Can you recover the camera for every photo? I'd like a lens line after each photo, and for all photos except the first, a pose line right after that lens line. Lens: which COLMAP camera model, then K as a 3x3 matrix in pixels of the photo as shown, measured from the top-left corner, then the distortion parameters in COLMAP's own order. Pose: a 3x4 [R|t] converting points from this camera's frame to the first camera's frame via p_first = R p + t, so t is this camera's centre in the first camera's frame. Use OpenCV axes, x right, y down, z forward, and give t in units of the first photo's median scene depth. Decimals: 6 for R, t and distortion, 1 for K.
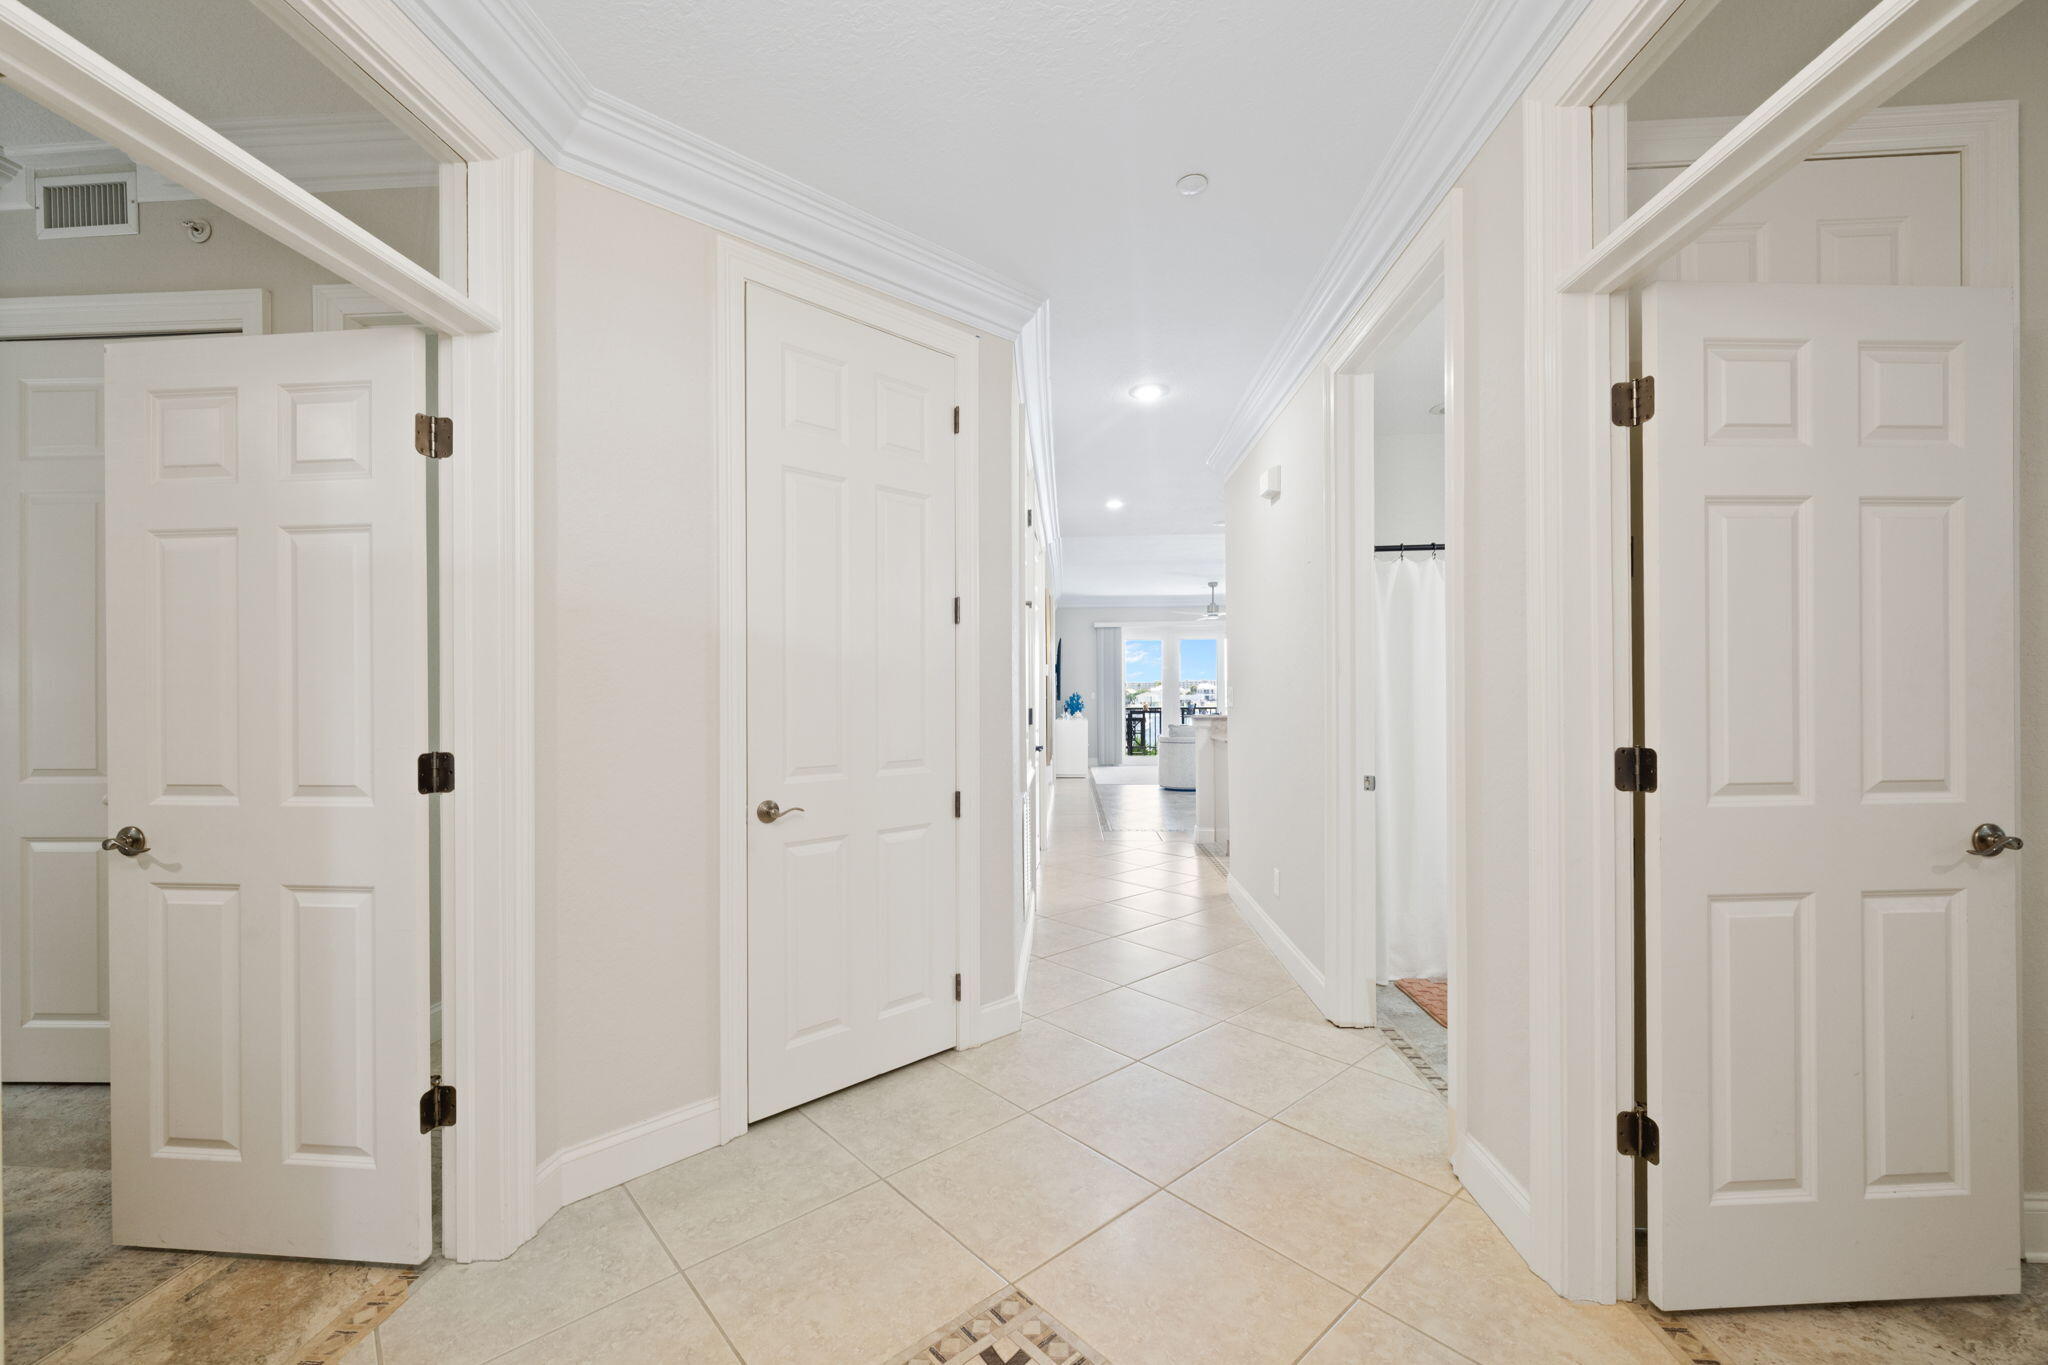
lens RADIAL K [[789.7, 0, 1008.1], [0, 789.7, 661.8], [0, 0, 1]] dist [-0.002172, -0.000065]
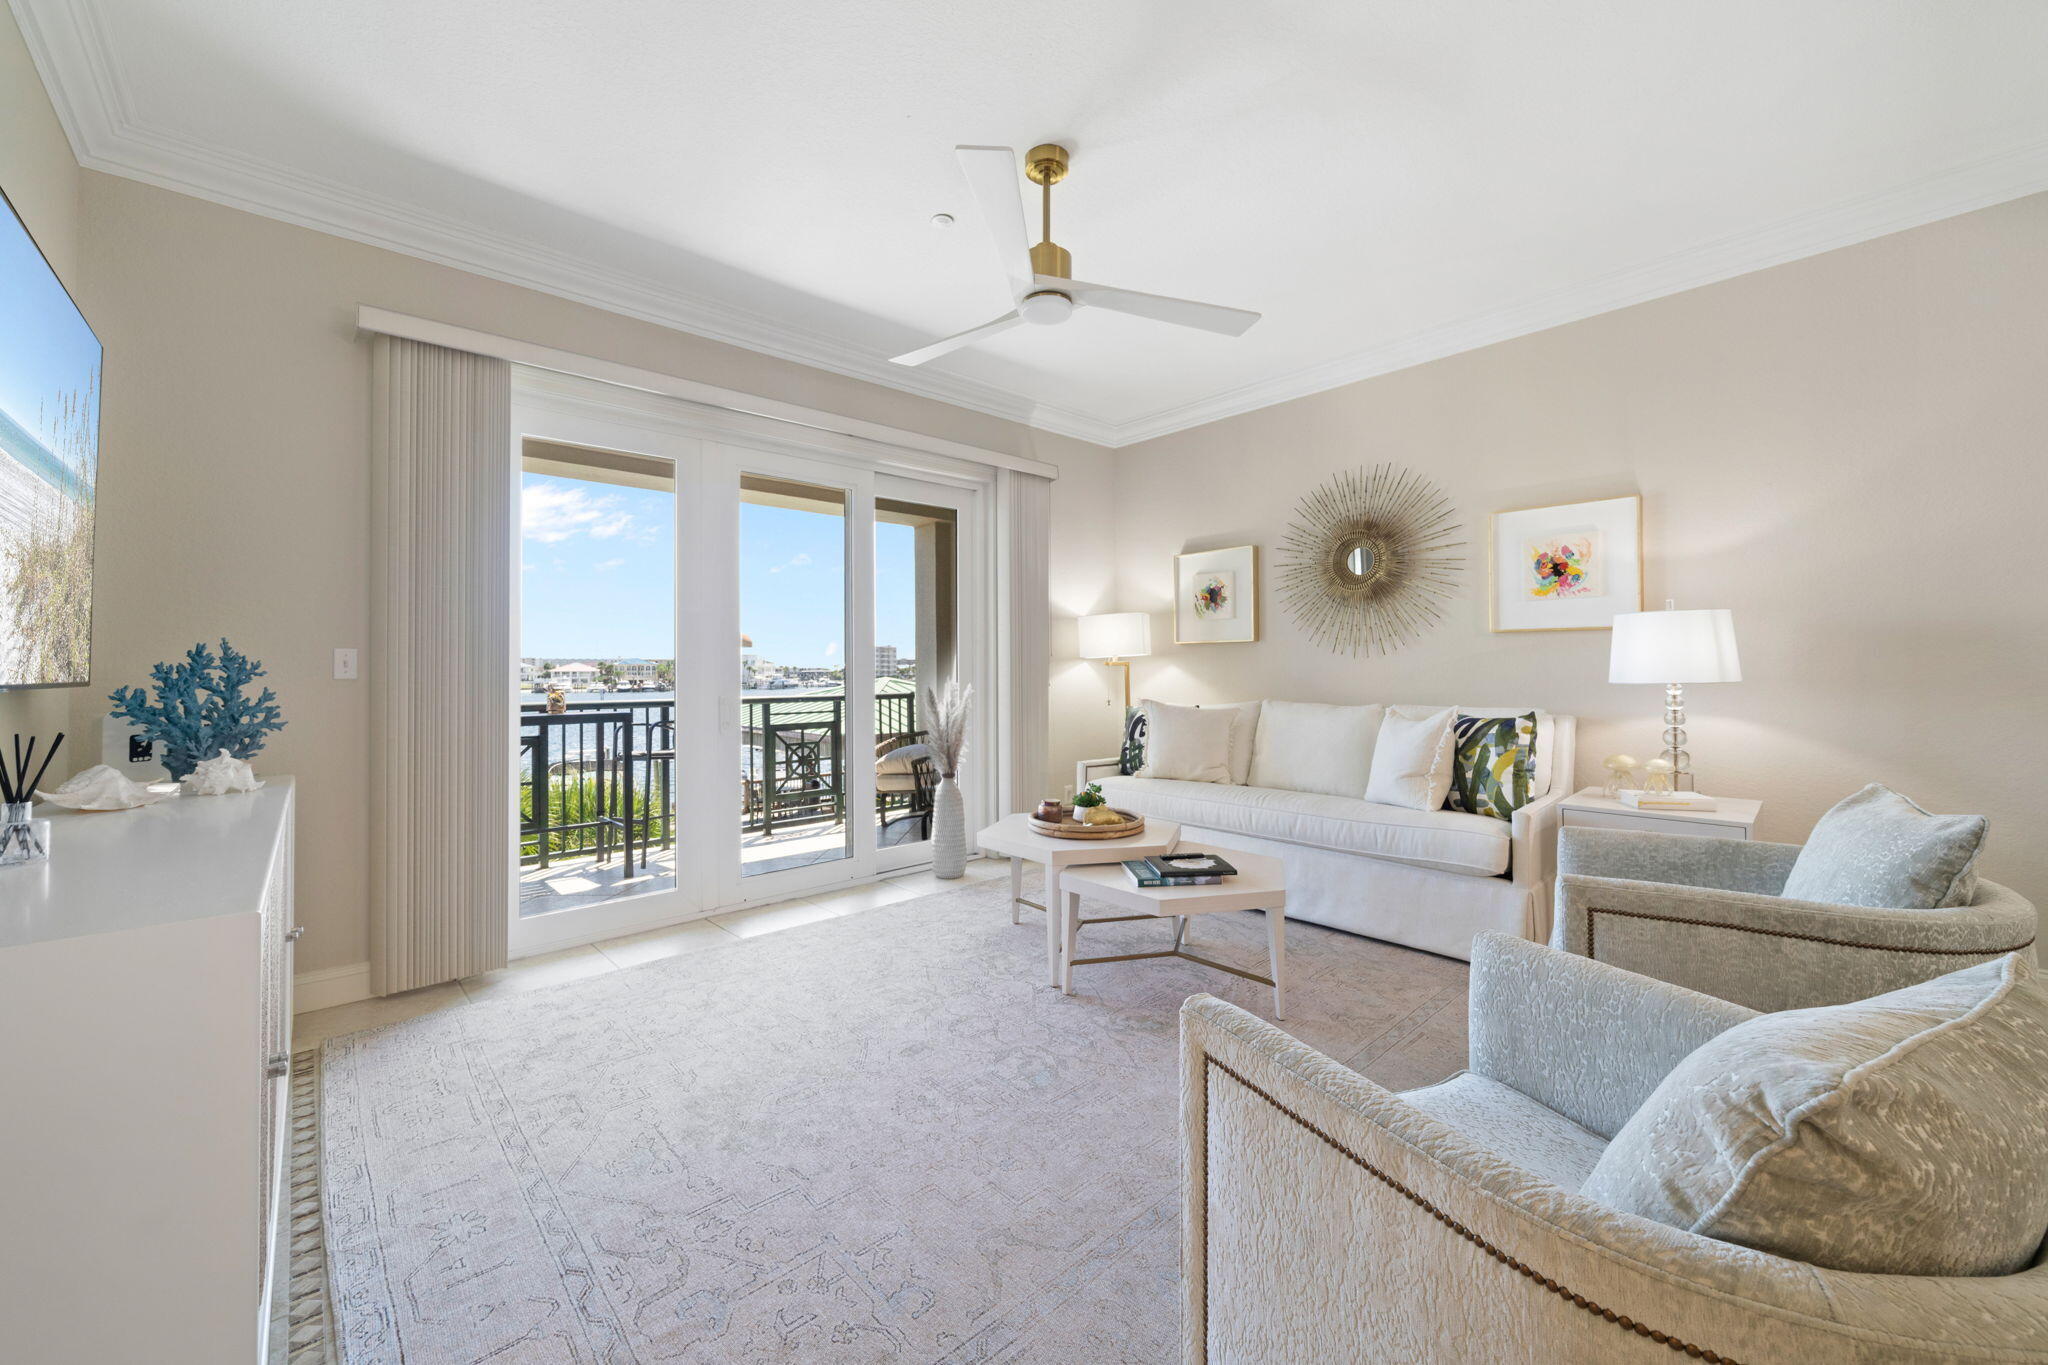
lens RADIAL K [[789.7, 0, 1008.1], [0, 789.7, 661.8], [0, 0, 1]] dist [-0.002172, -0.000065]
pose [[0.692417, 0.005381, 0.721477, 0.079448], [-0.028281, 0.999406, 0.019688, 0.033946], [-0.720943, -0.034037, 0.692158, 0.736528]]
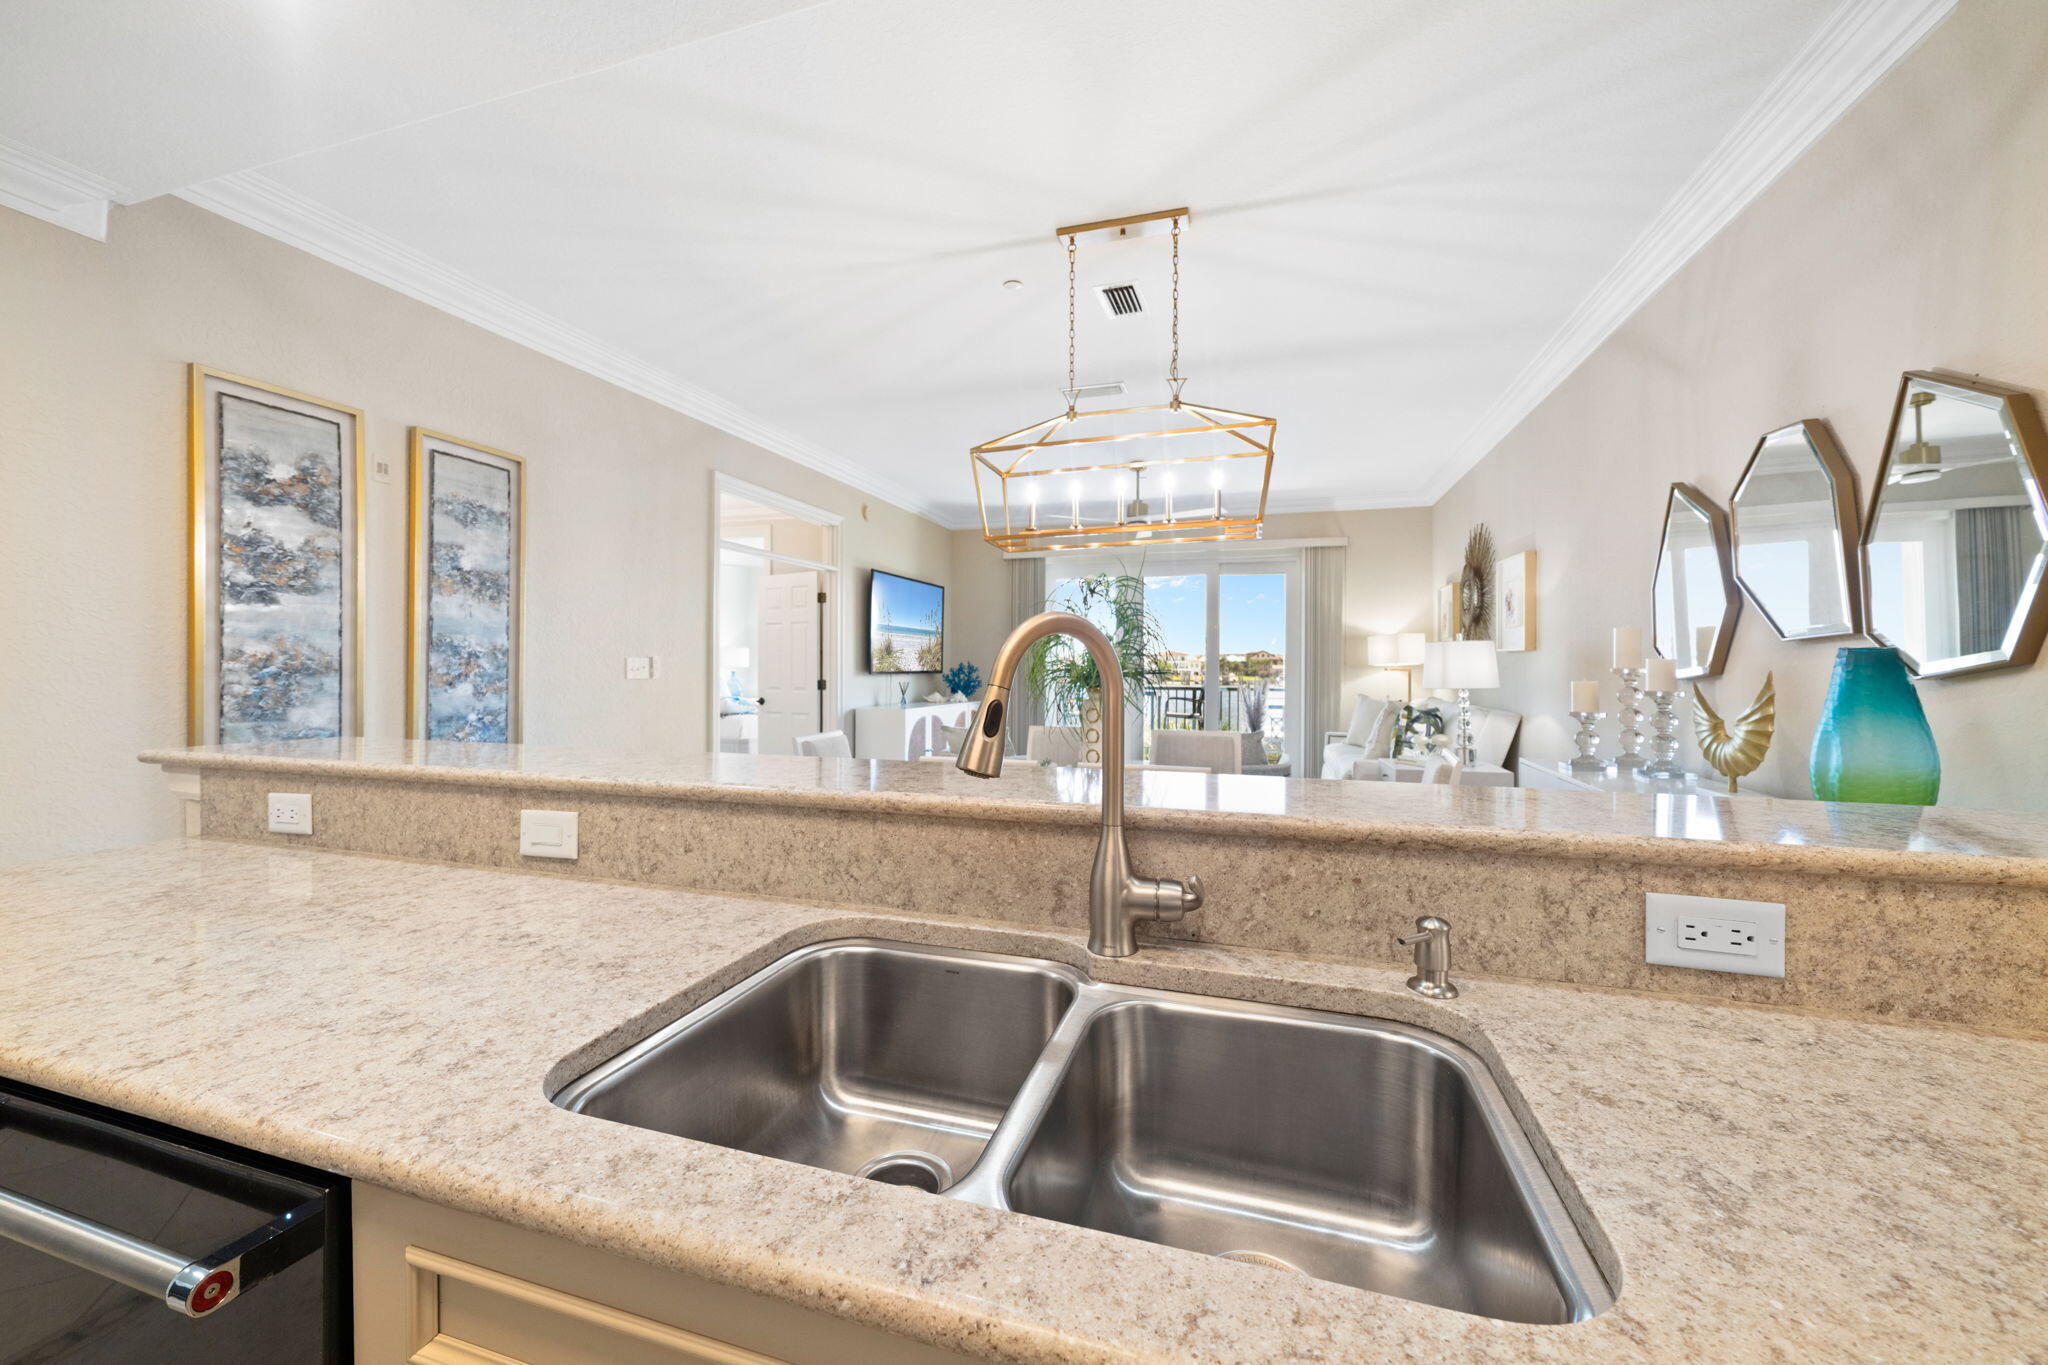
lens RADIAL K [[801.3, 0, 1006.2], [0, 801.3, 660.1], [0, 0, 1]] dist [-0.002200, -0.000151]
pose [[0.971717, 0.005323, -0.236090, 0.262039], [0.003779, 0.999267, 0.038087, 0.012949], [0.236119, -0.037902, 0.970985, 0.377827]]
